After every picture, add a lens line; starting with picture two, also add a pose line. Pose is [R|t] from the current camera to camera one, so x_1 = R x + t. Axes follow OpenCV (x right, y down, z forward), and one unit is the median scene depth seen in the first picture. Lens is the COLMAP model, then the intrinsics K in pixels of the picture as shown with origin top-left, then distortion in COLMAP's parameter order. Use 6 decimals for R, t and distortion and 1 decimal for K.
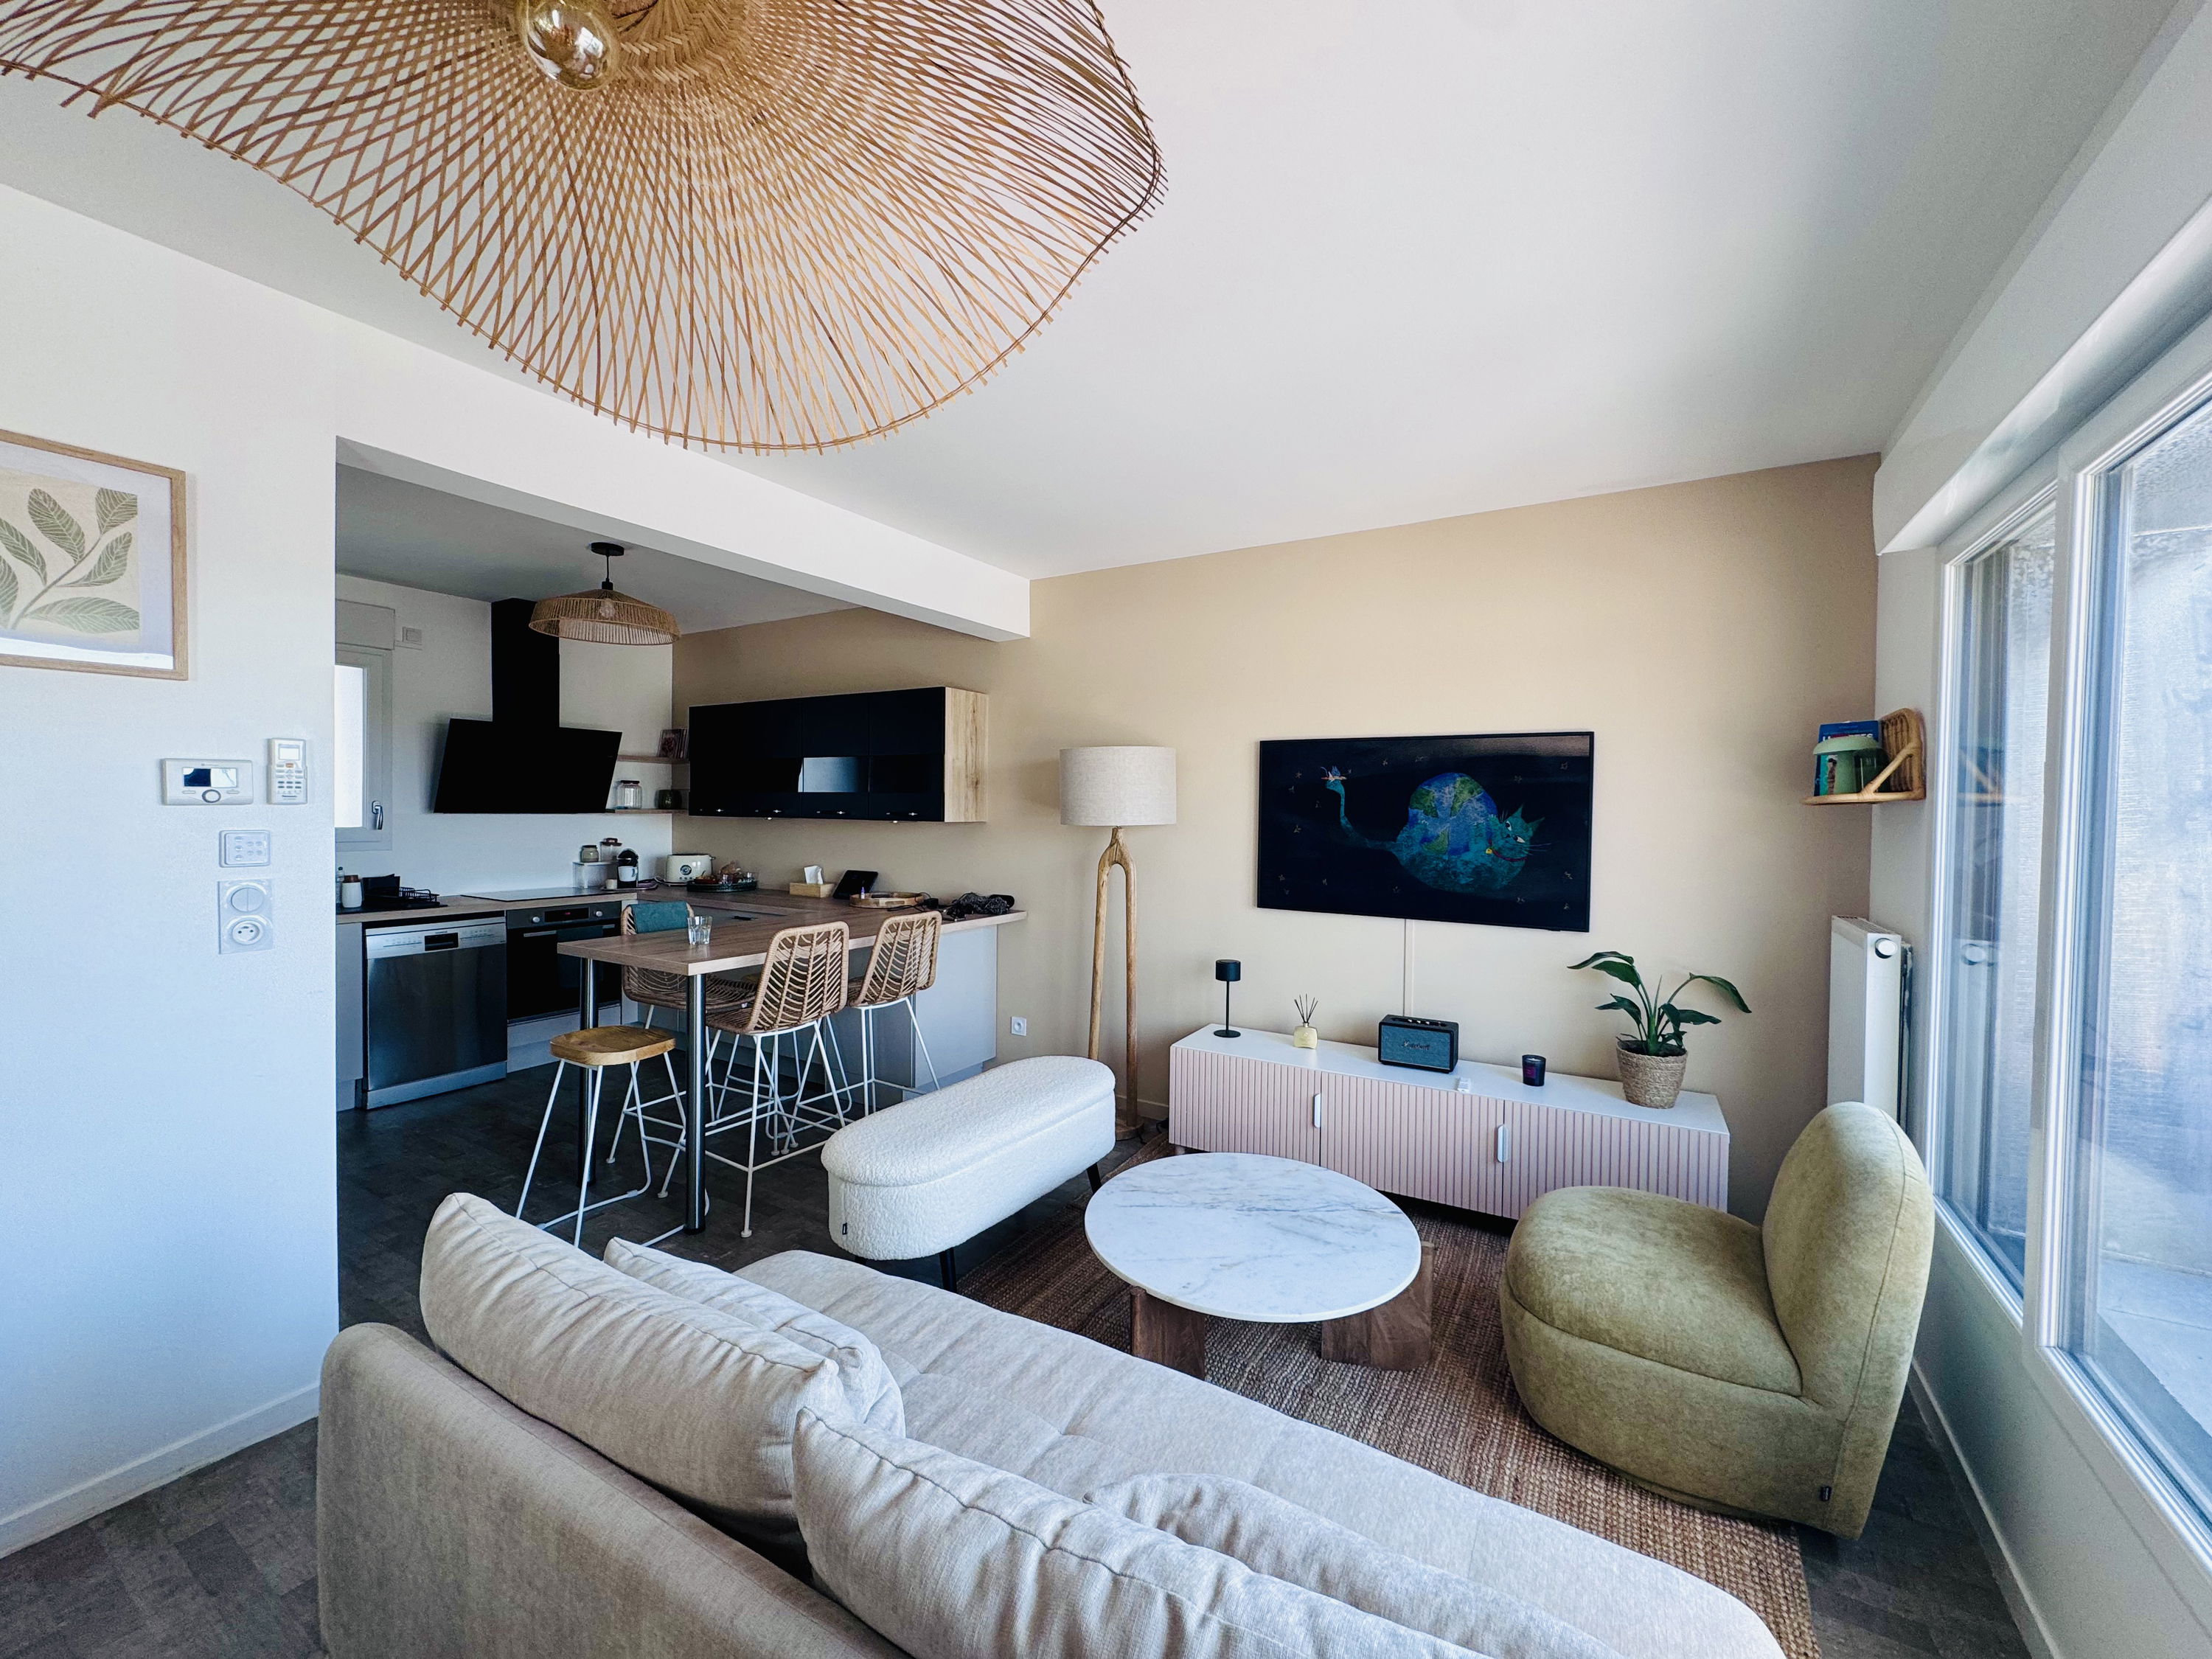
lens RADIAL K [[876.5, 0, 1104.1], [0, 876.5, 826.2], [0, 0, 1]] dist [-0.005043, 0.000728]
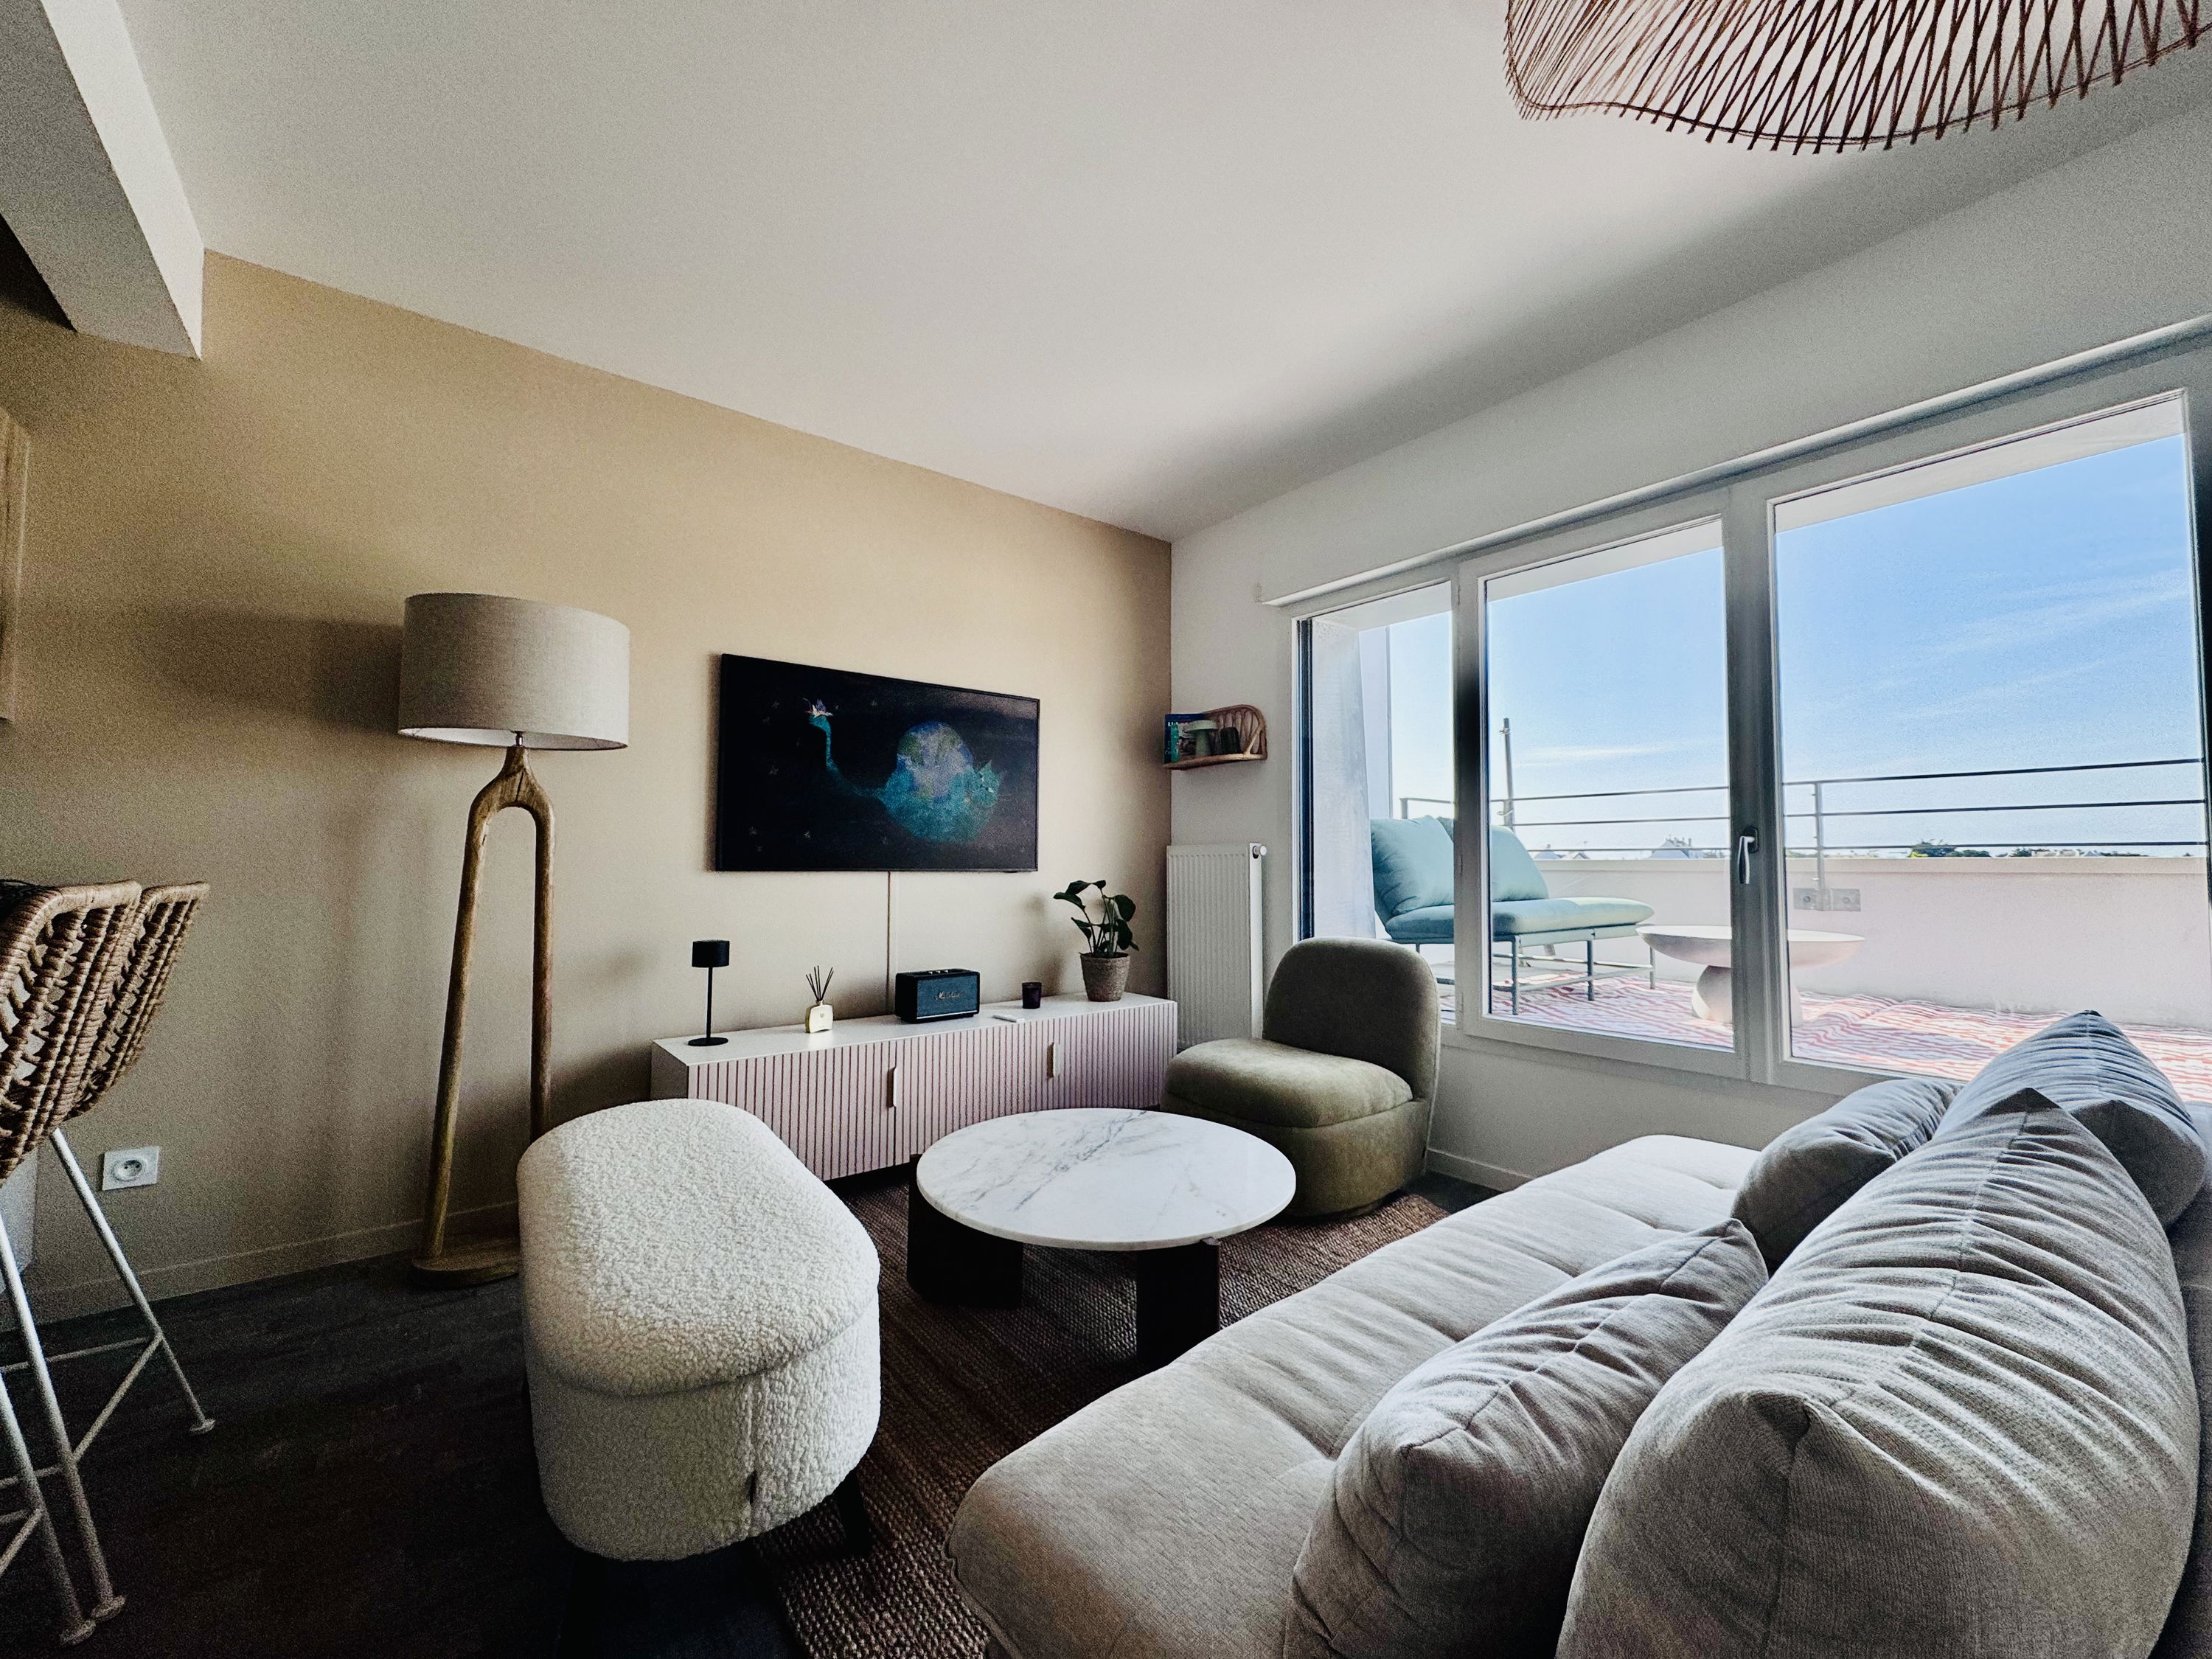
lens RADIAL K [[876.5, 0, 1110.0], [0, 876.5, 821.6], [0, 0, 1]] dist [-0.005043, 0.000728]
pose [[0.352580, 0.034190, 0.935157, -0.469187], [0.017450, 0.998918, -0.043101, 0.100449], [-0.935619, 0.031515, 0.351602, 0.469062]]
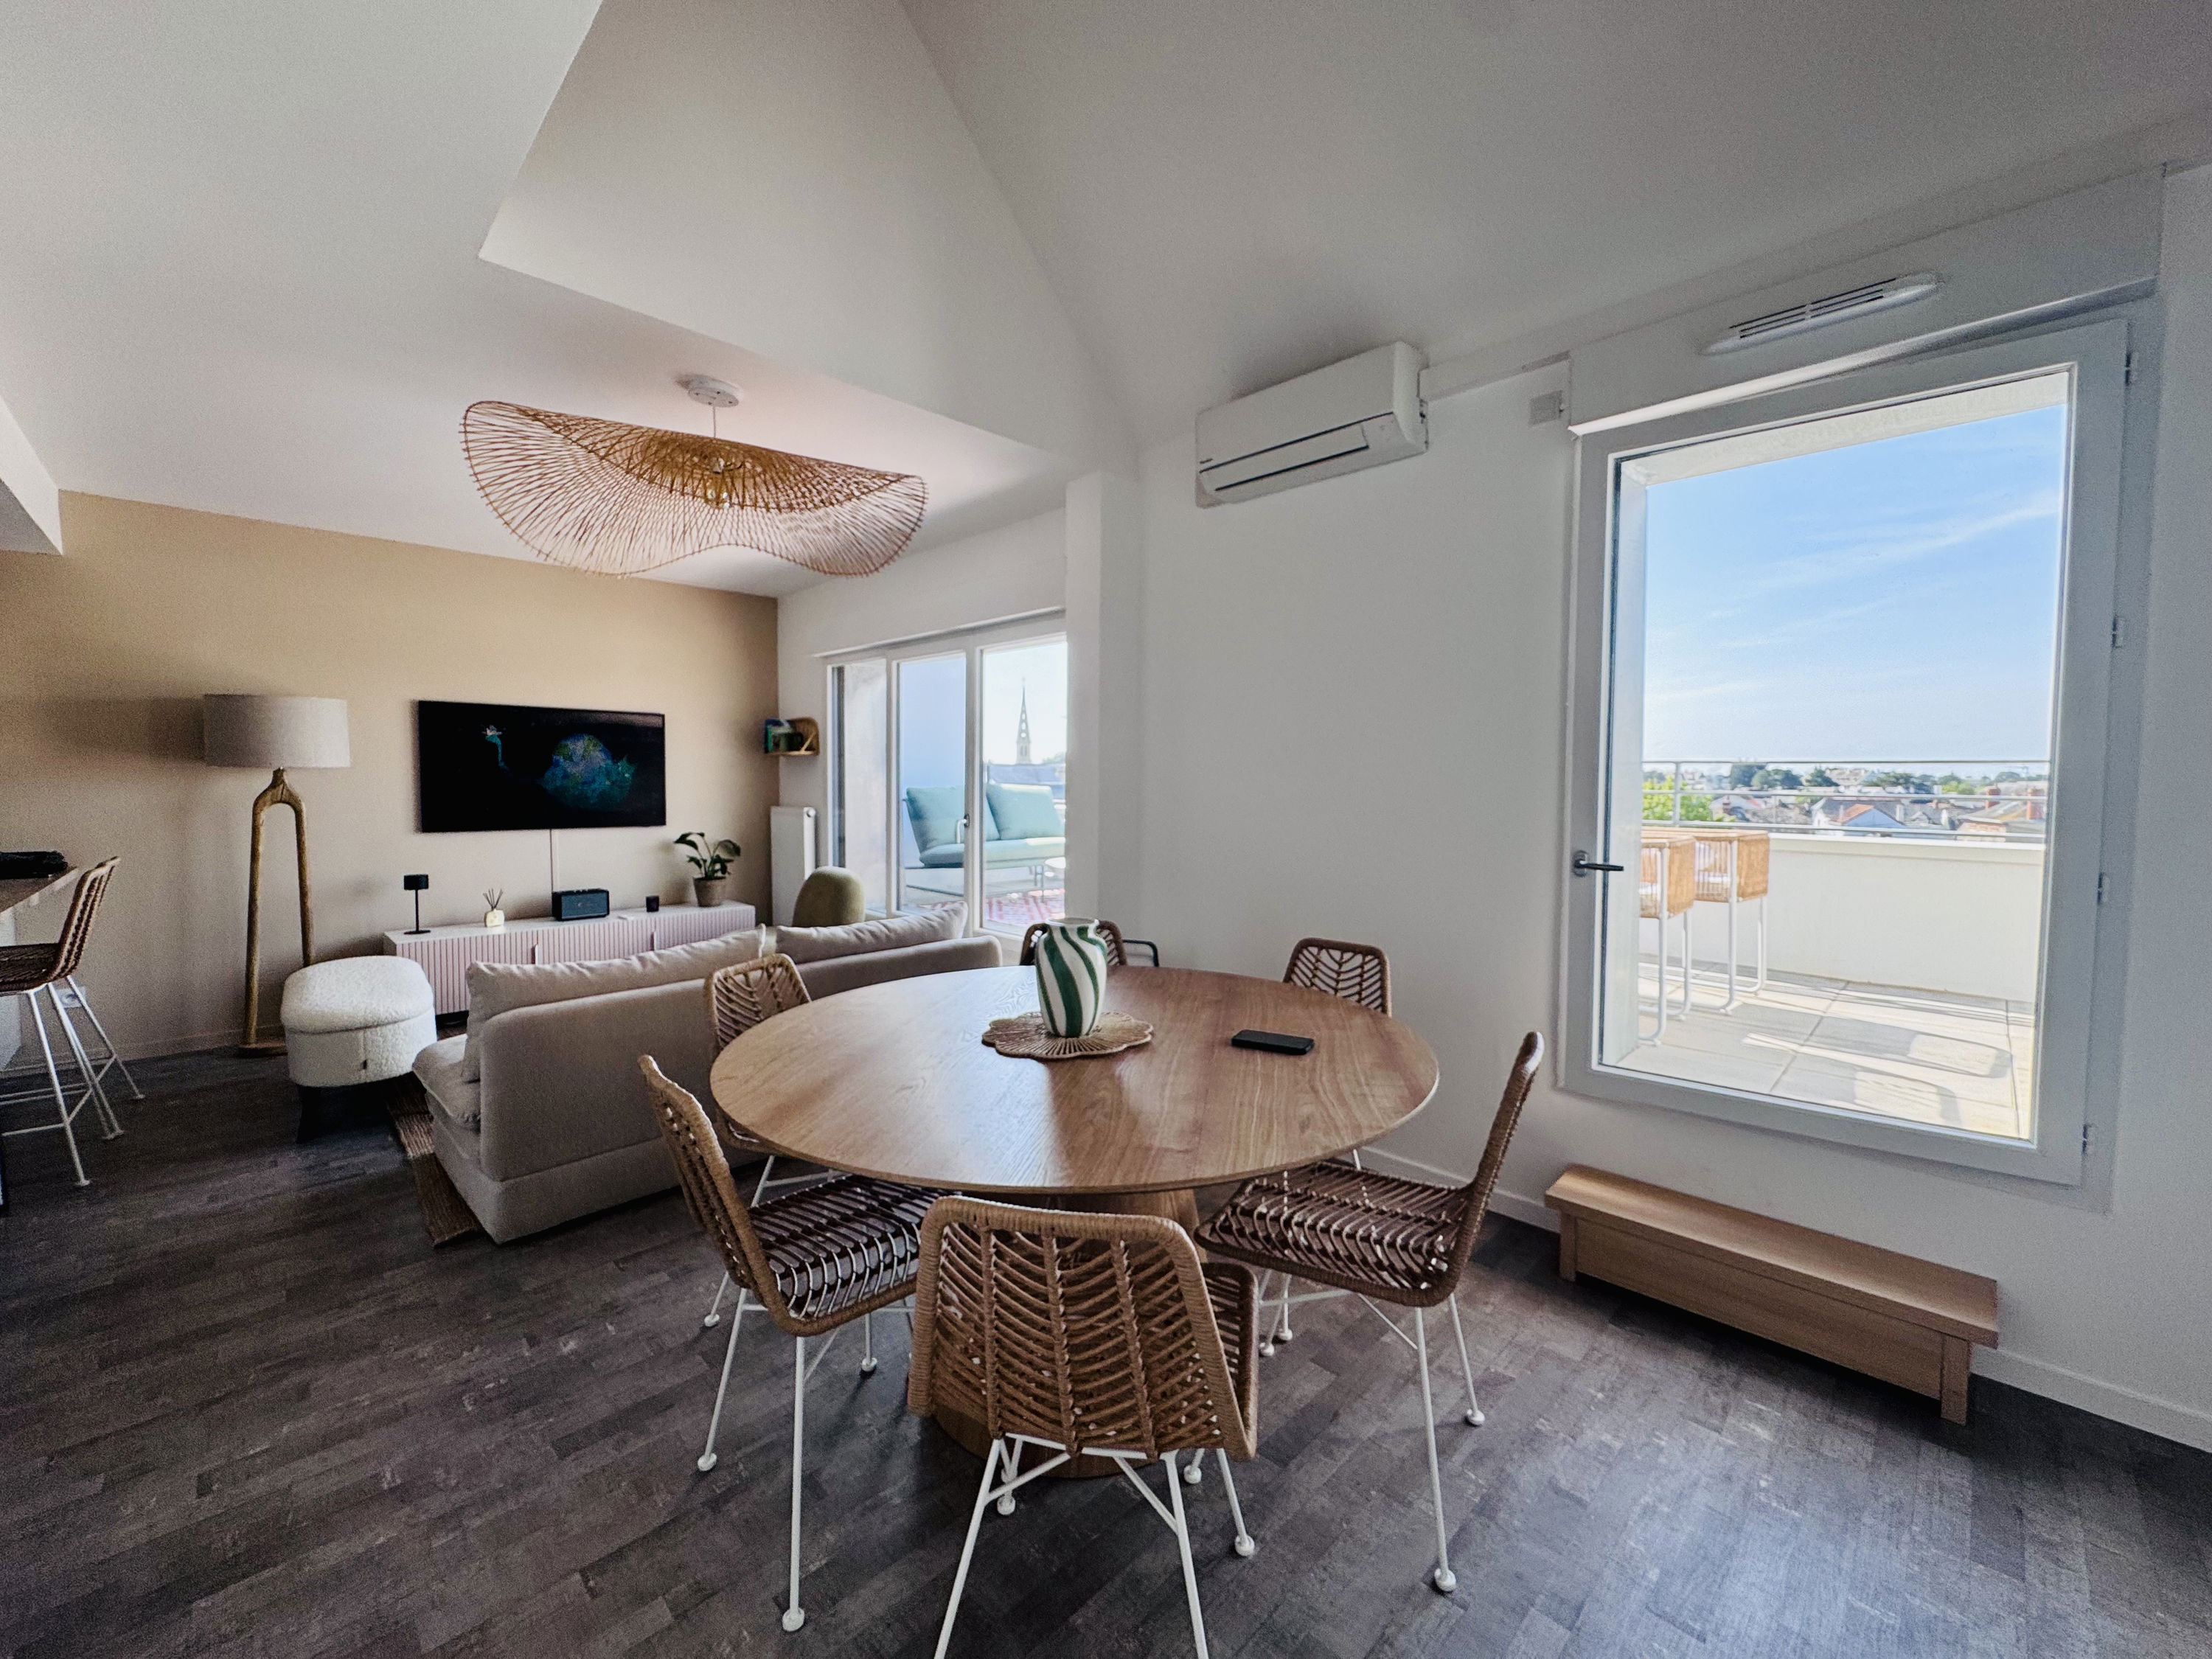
lens RADIAL K [[876.5, 0, 1102.1], [0, 876.5, 819.9], [0, 0, 1]] dist [-0.005043, 0.000728]
pose [[0.242347, -0.056016, 0.968571, -0.915225], [0.014419, 0.998430, 0.054135, 0.023015], [-0.970082, 0.000847, 0.242775, -0.291337]]
